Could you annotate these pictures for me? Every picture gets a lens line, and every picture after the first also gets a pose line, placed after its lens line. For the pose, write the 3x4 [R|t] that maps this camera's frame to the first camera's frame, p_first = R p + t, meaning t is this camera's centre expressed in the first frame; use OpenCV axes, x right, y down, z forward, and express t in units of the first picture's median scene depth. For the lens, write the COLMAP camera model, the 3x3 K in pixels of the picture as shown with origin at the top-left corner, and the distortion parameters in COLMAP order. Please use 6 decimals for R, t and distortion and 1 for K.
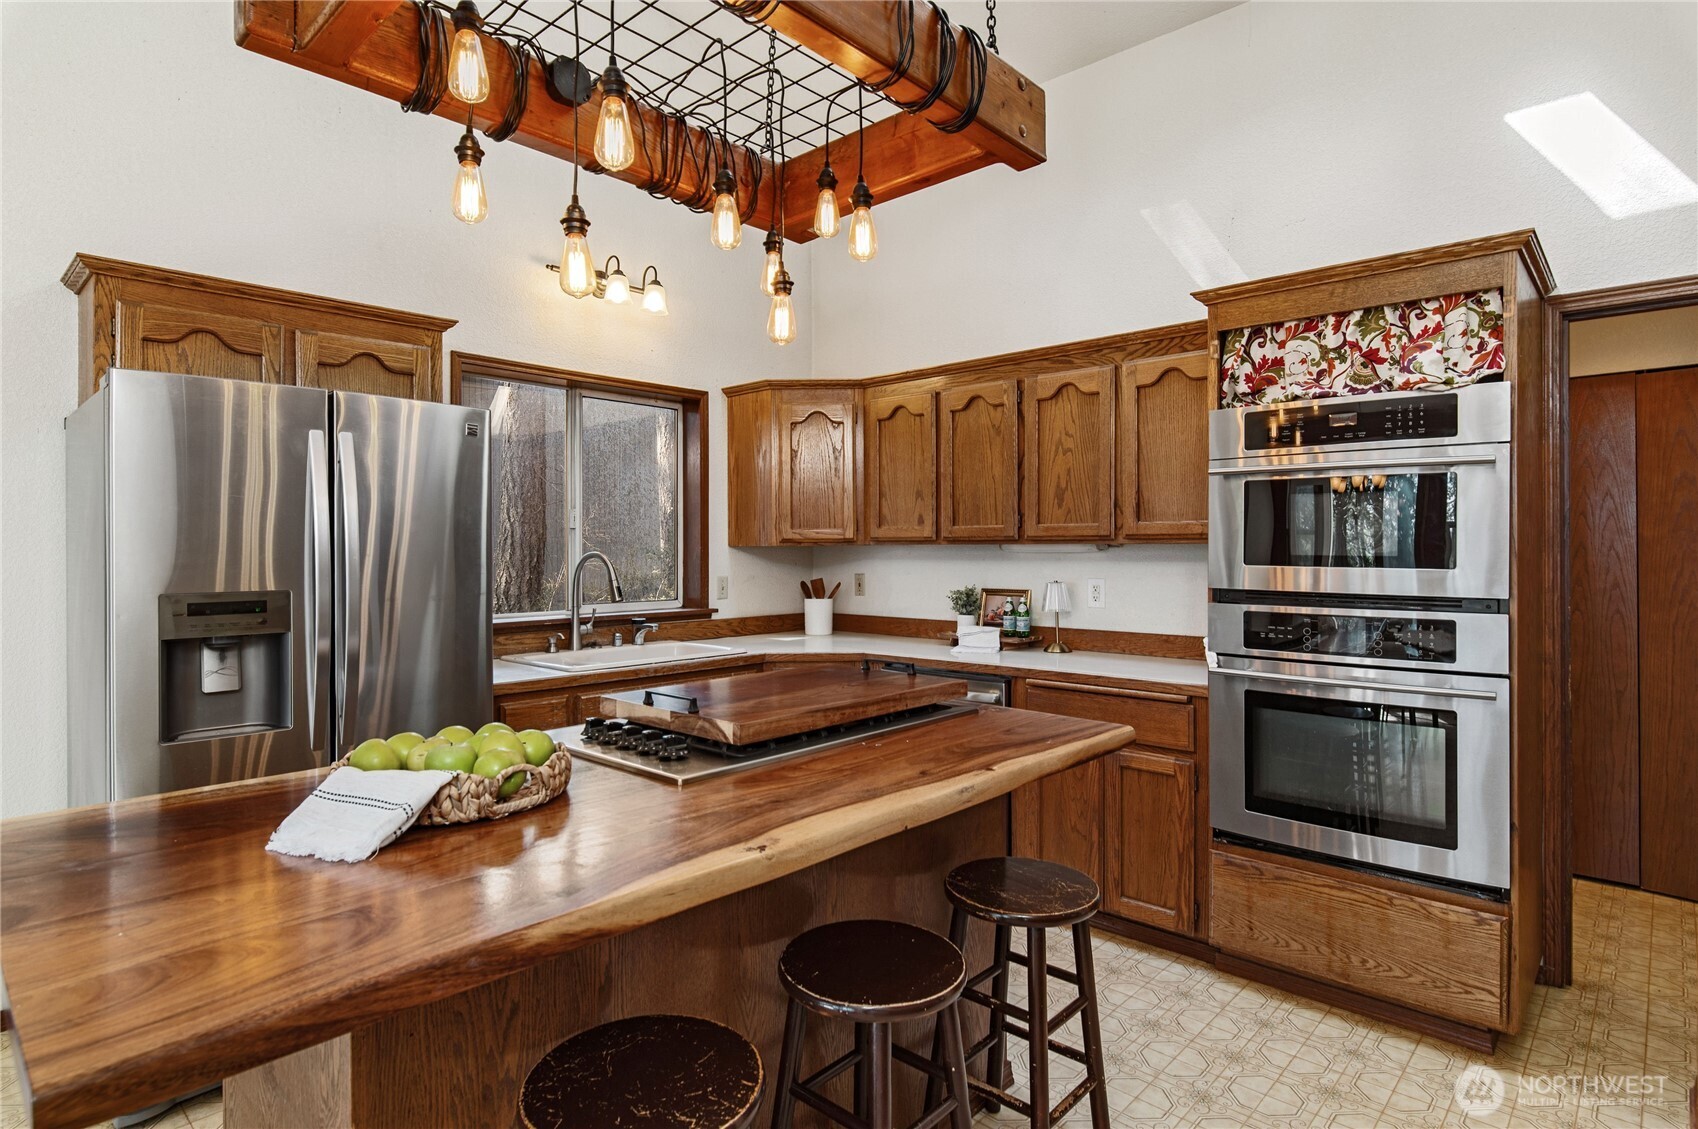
lens RADIAL K [[916.5, 0, 837.3], [0, 916.5, 546.2], [0, 0, 1]] dist [-0.001555, -0.003259]
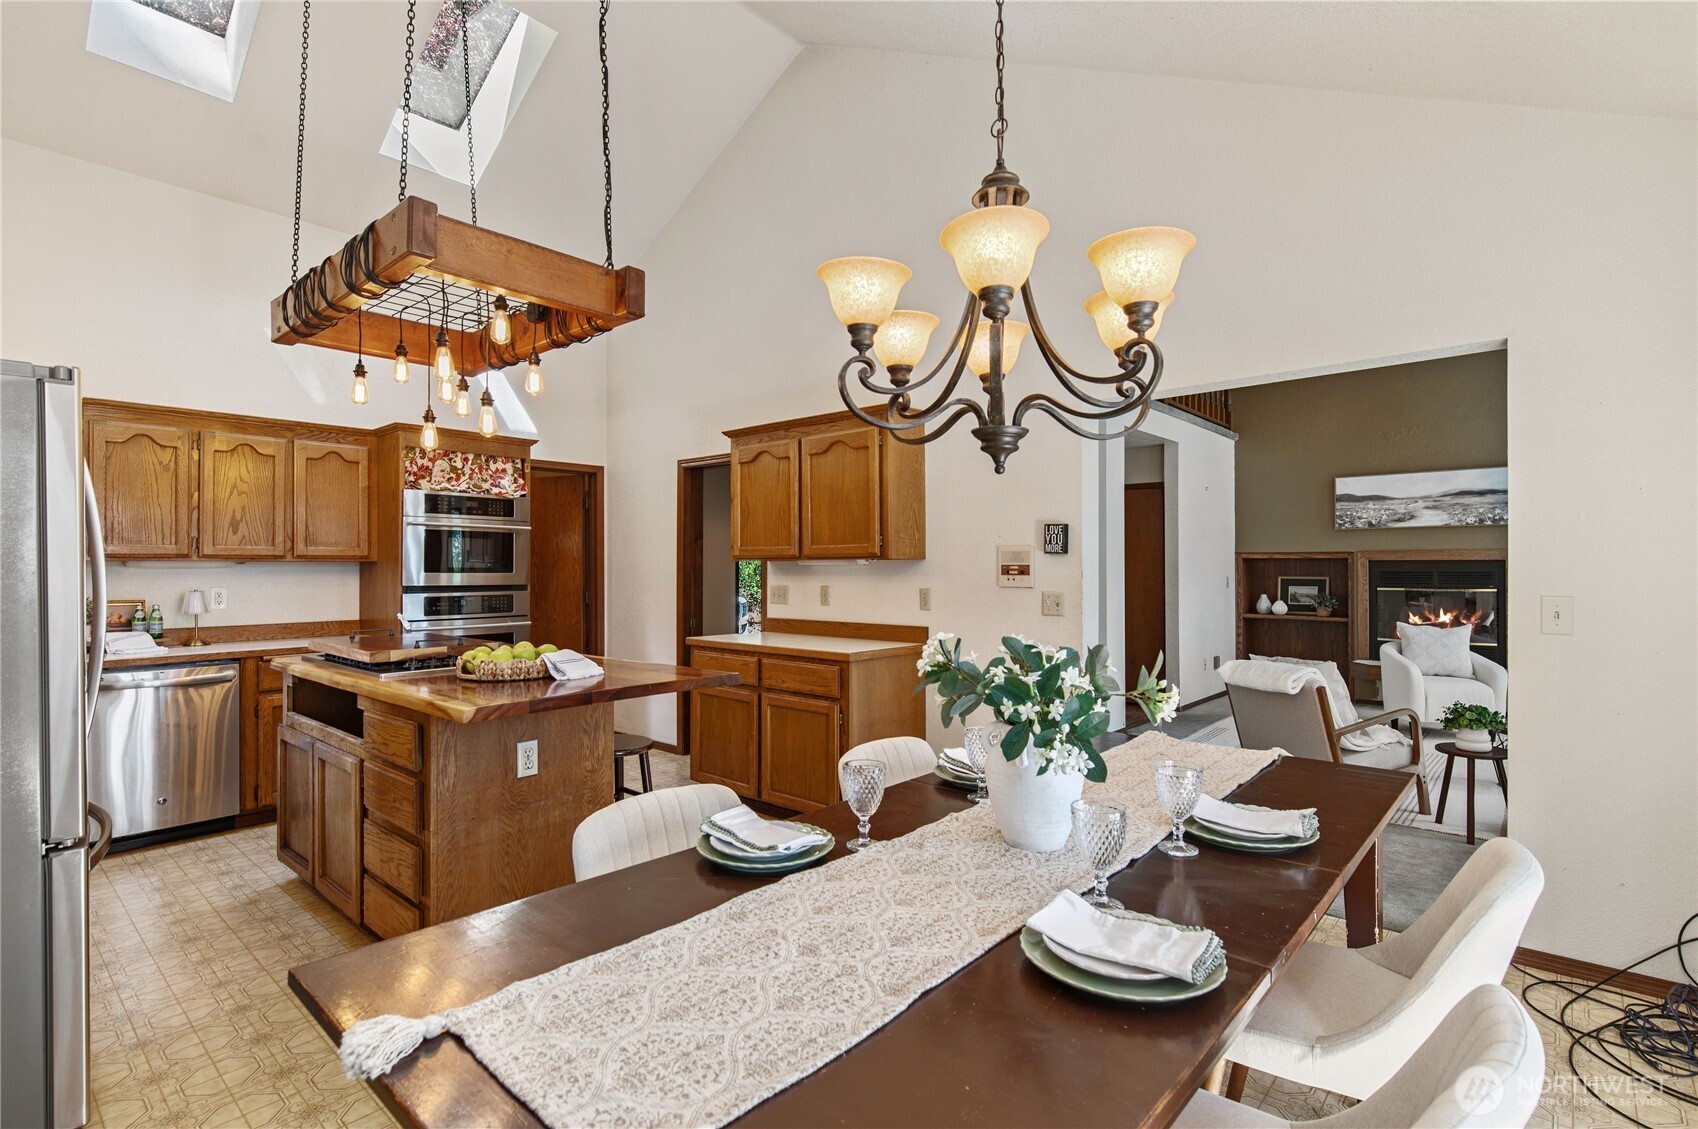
lens RADIAL K [[846.2, 0, 837.2], [0, 846.2, 569.6], [0, 0, 1]] dist [0.000752, 0.000277]
pose [[-0.050003, 0.001713, 0.998748, -1.368607], [0.002151, 0.999996, -0.001607, 0.018847], [-0.998747, 0.002068, -0.050007, 0.227118]]
